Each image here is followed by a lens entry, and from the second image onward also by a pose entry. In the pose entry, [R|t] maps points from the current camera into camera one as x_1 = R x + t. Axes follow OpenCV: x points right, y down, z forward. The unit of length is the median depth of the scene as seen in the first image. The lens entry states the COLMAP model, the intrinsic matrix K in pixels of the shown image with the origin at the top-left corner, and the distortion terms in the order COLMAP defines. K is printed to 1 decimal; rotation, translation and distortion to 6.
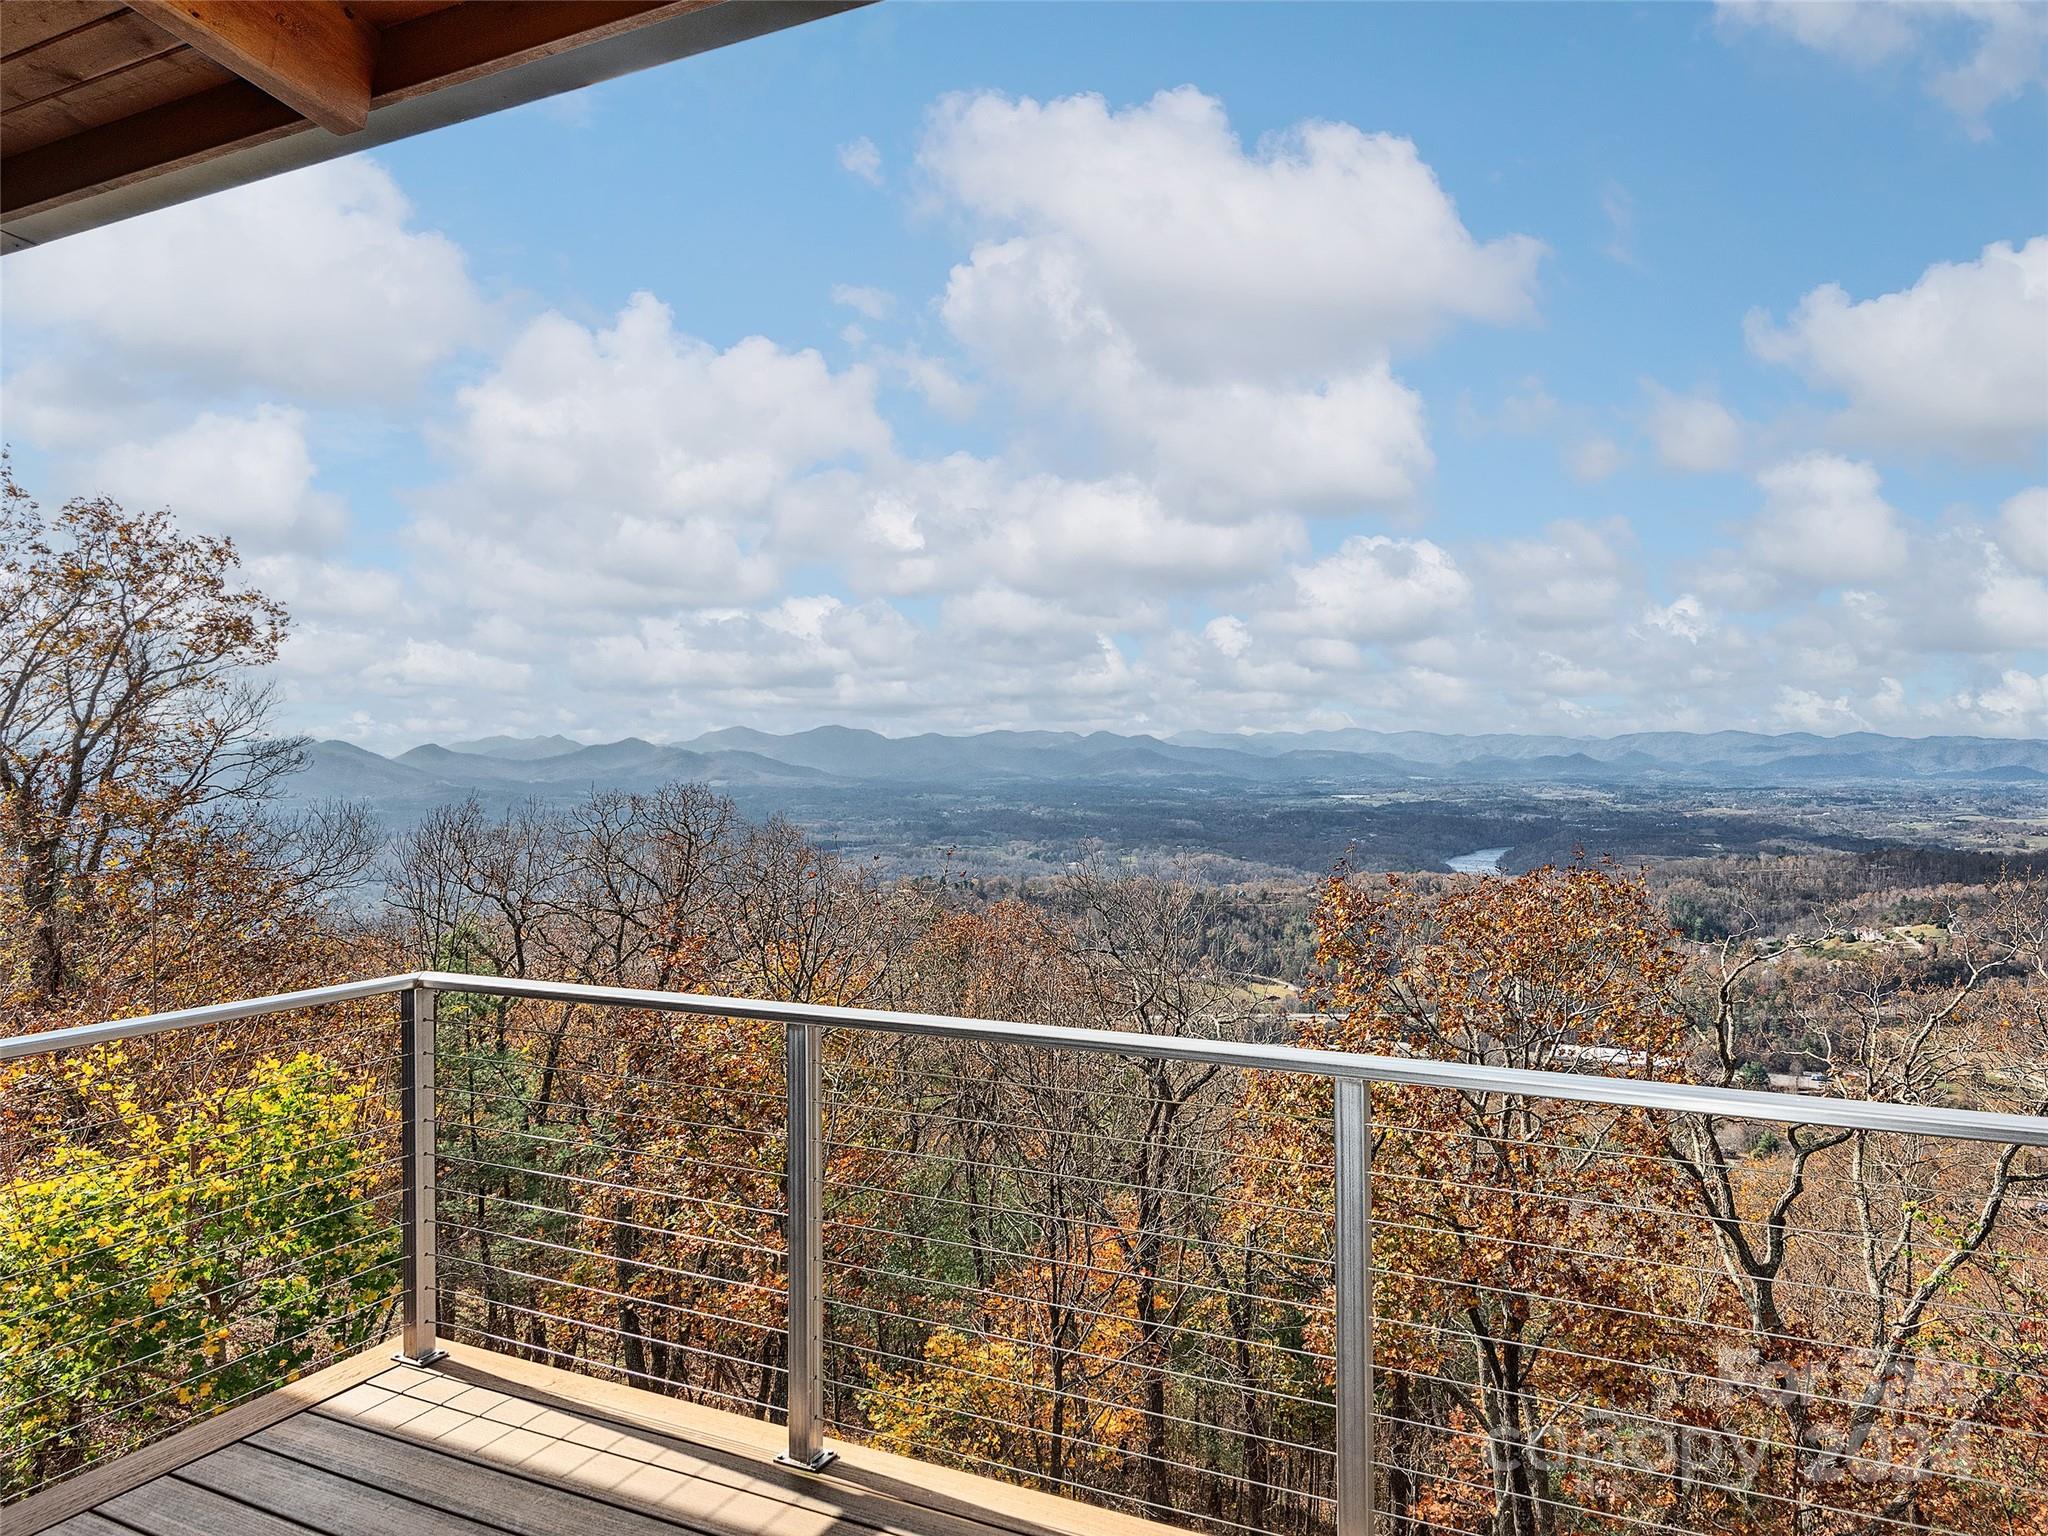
lens RADIAL K [[1342.9, 0, 1030.5], [0, 1342.9, 764.8], [0, 0, 1]] dist [0.043022, -0.018567]
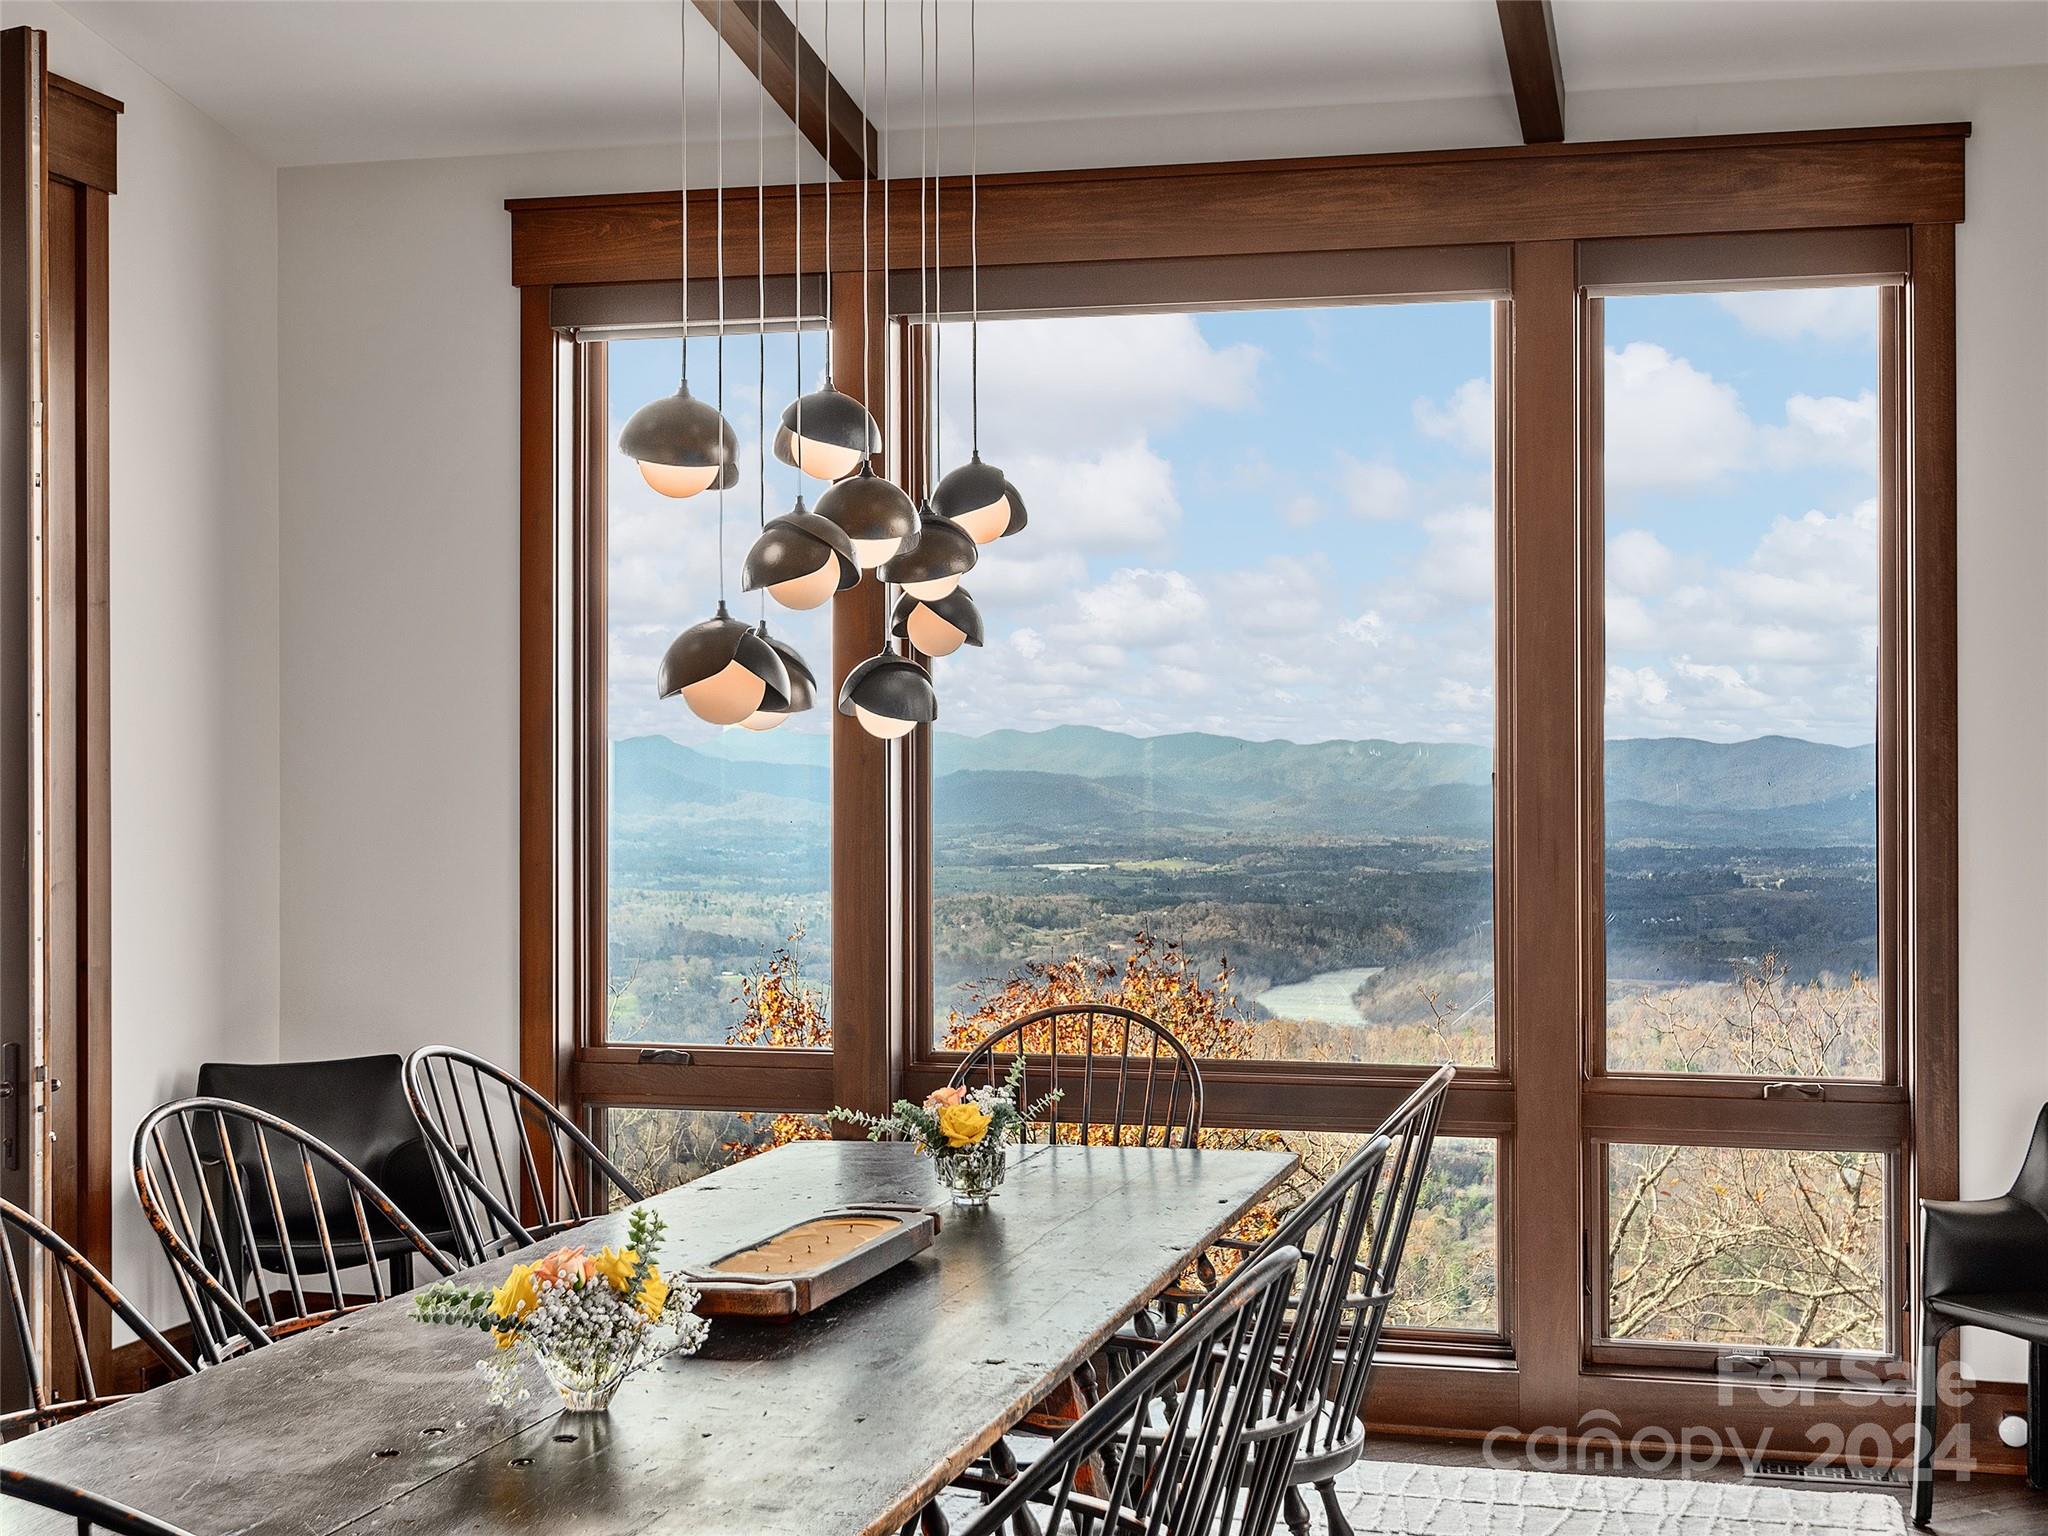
lens RADIAL K [[2878.6, 0, 1024.5], [0, 2878.6, 763.0], [0, 0, 1]] dist [-0.108123, 0.000000]
pose [[0.999215, -0.005362, 0.039250, 0.030334], [0.005759, 0.999933, -0.010012, 0.052238], [-0.039193, 0.010230, 0.999179, -1.853191]]
